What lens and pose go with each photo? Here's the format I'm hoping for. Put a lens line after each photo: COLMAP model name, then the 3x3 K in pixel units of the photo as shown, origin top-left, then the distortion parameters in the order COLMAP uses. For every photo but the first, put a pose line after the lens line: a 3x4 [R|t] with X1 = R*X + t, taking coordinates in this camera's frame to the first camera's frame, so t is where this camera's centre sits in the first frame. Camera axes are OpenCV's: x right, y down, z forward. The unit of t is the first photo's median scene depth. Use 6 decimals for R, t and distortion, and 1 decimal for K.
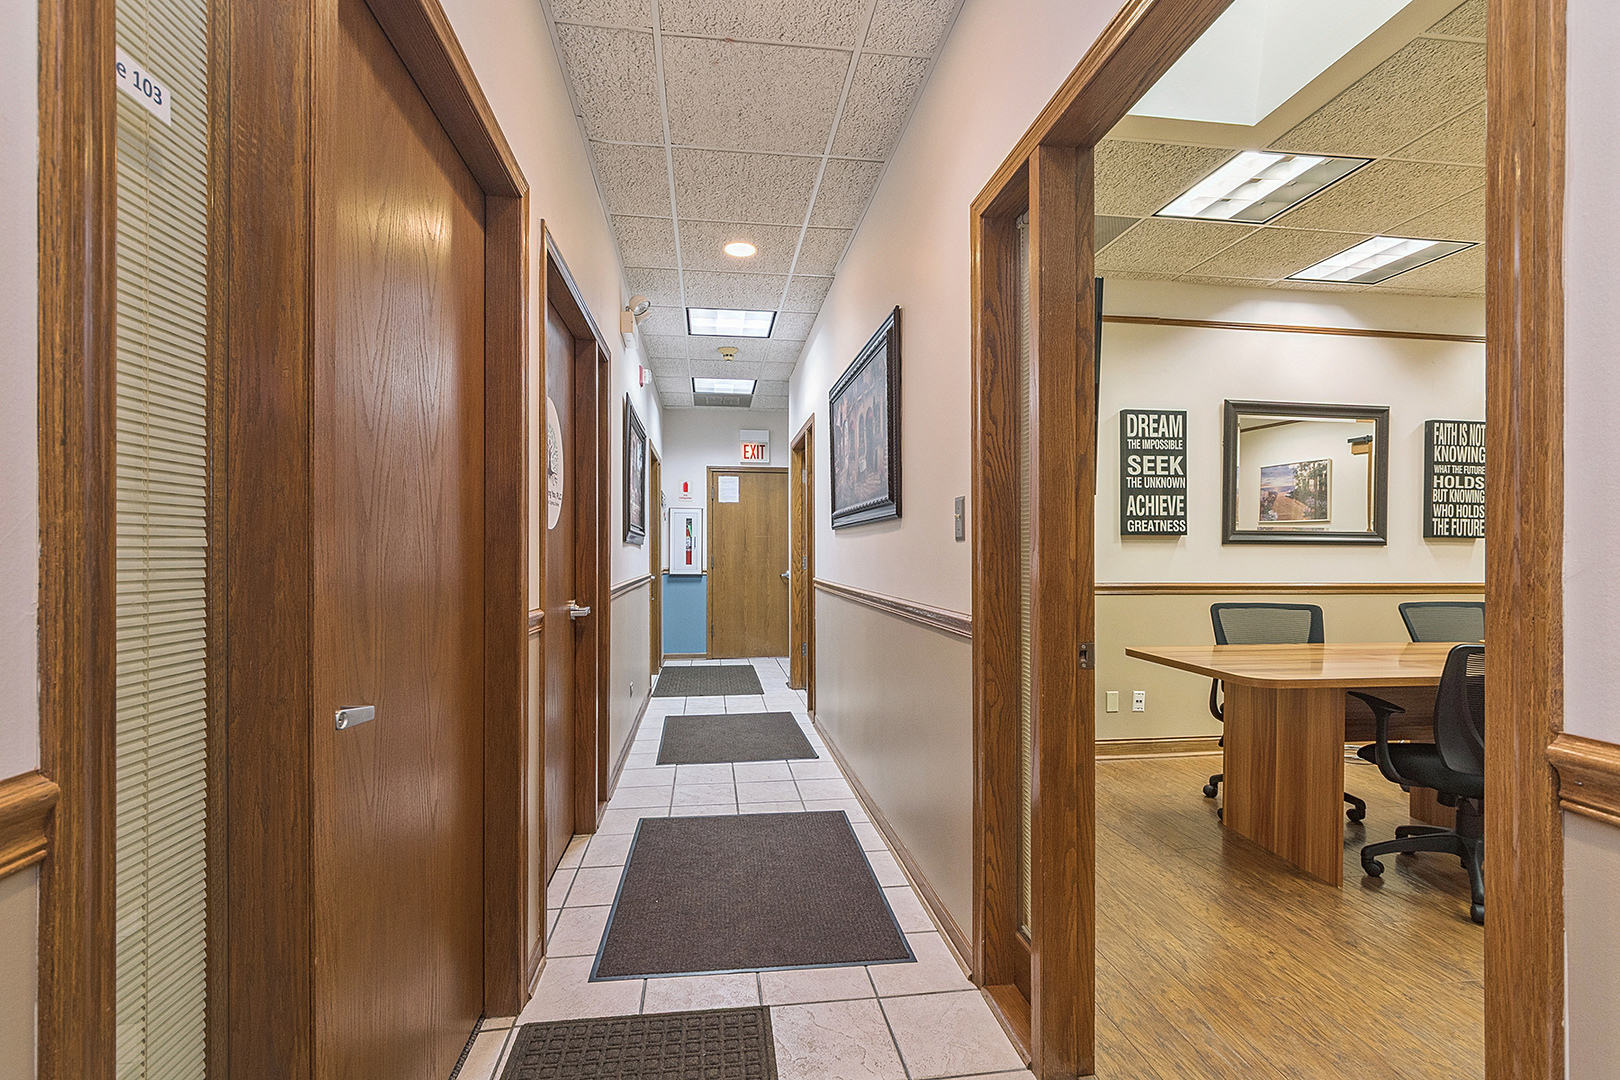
lens RADIAL K [[723.7, 0, 808.0], [0, 723.7, 556.2], [0, 0, 1]] dist [-0.002969, -0.000638]
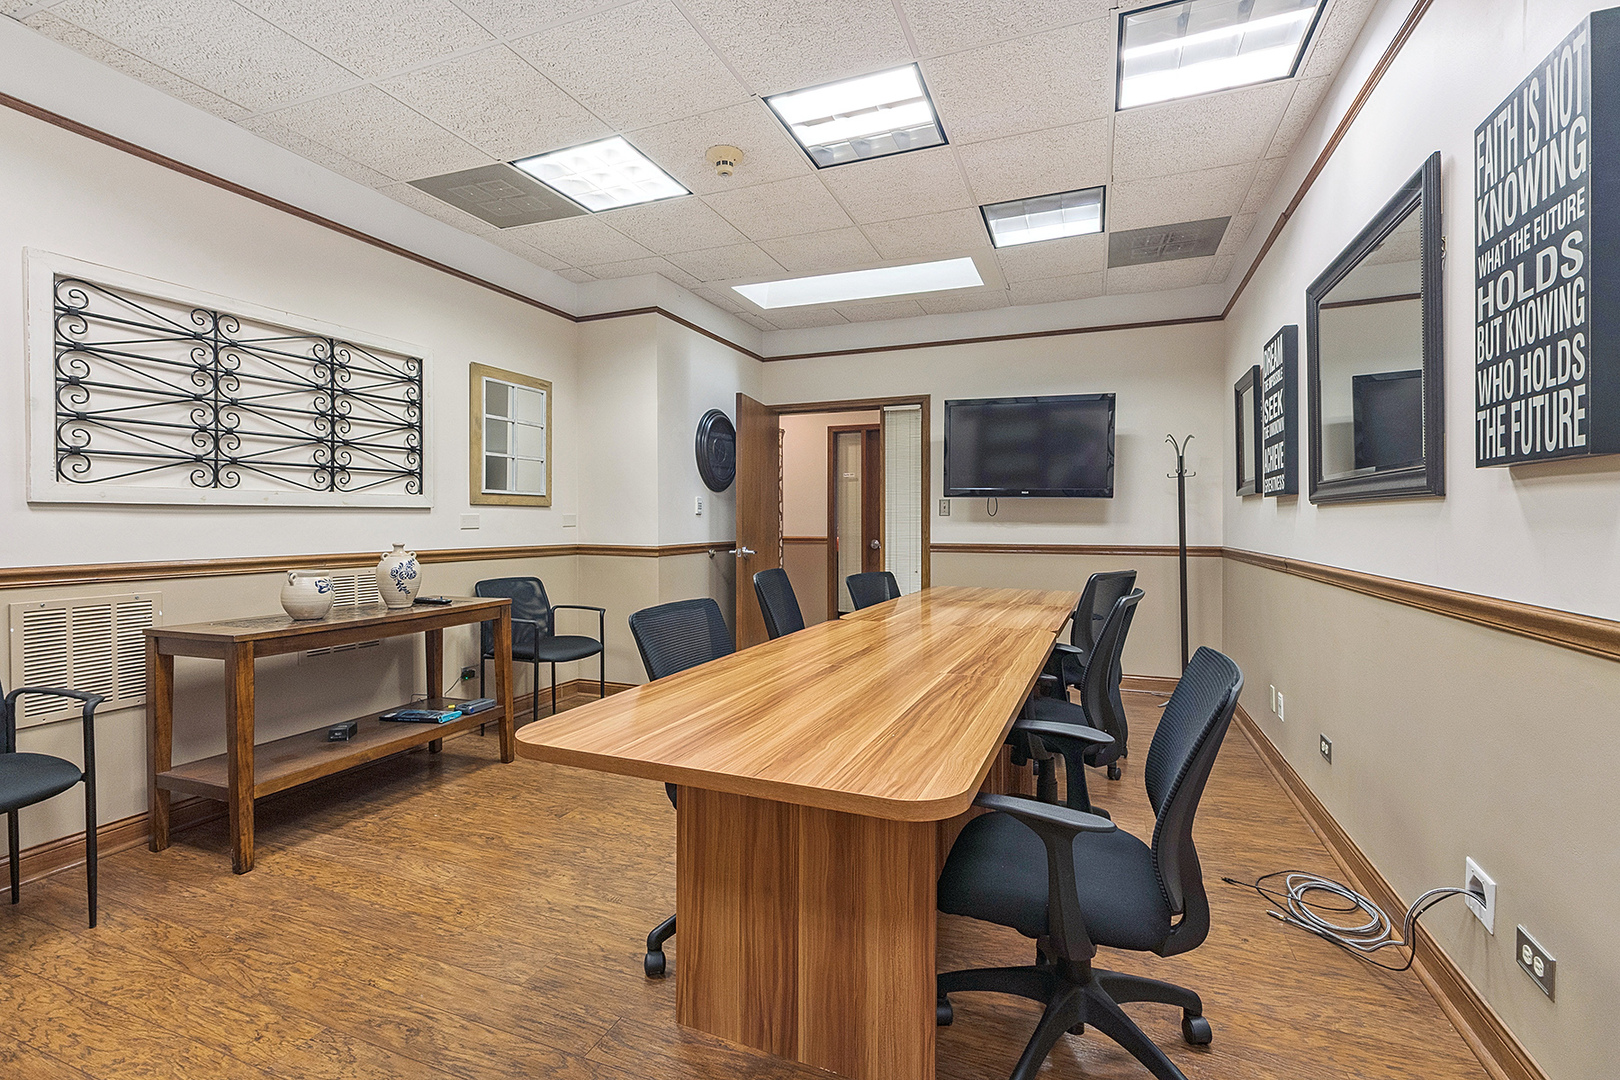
lens RADIAL K [[723.7, 0, 804.3], [0, 723.7, 526.3], [0, 0, 1]] dist [-0.002969, -0.000638]
pose [[-0.496024, 0.007815, -0.868274, 1.380077], [-0.002490, 0.999943, 0.010423, -0.000360], [0.868305, 0.007332, -0.495976, 0.926380]]
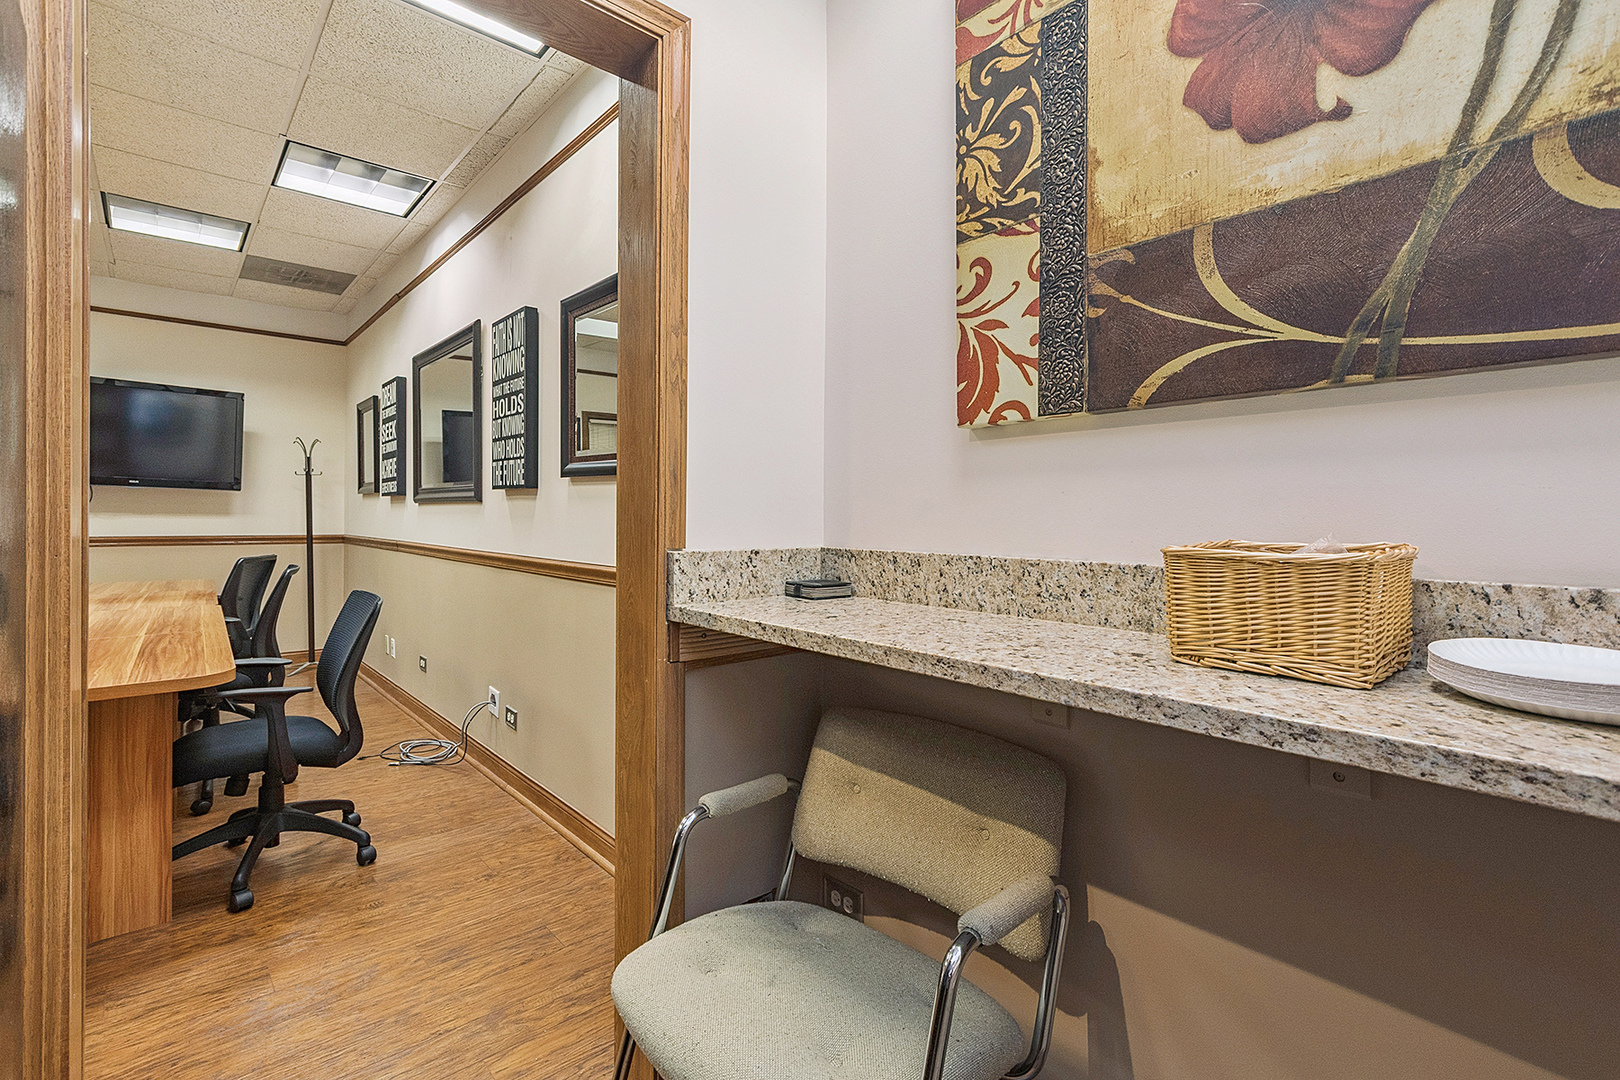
lens RADIAL K [[723.7, 0, 810.7], [0, 723.7, 518.3], [0, 0, 1]] dist [-0.002969, -0.000638]
pose [[0.562997, 0.008202, -0.826419, 1.689647], [-0.014235, 0.999899, 0.000227, -0.002321], [0.826337, 0.011637, 0.563056, 0.893271]]
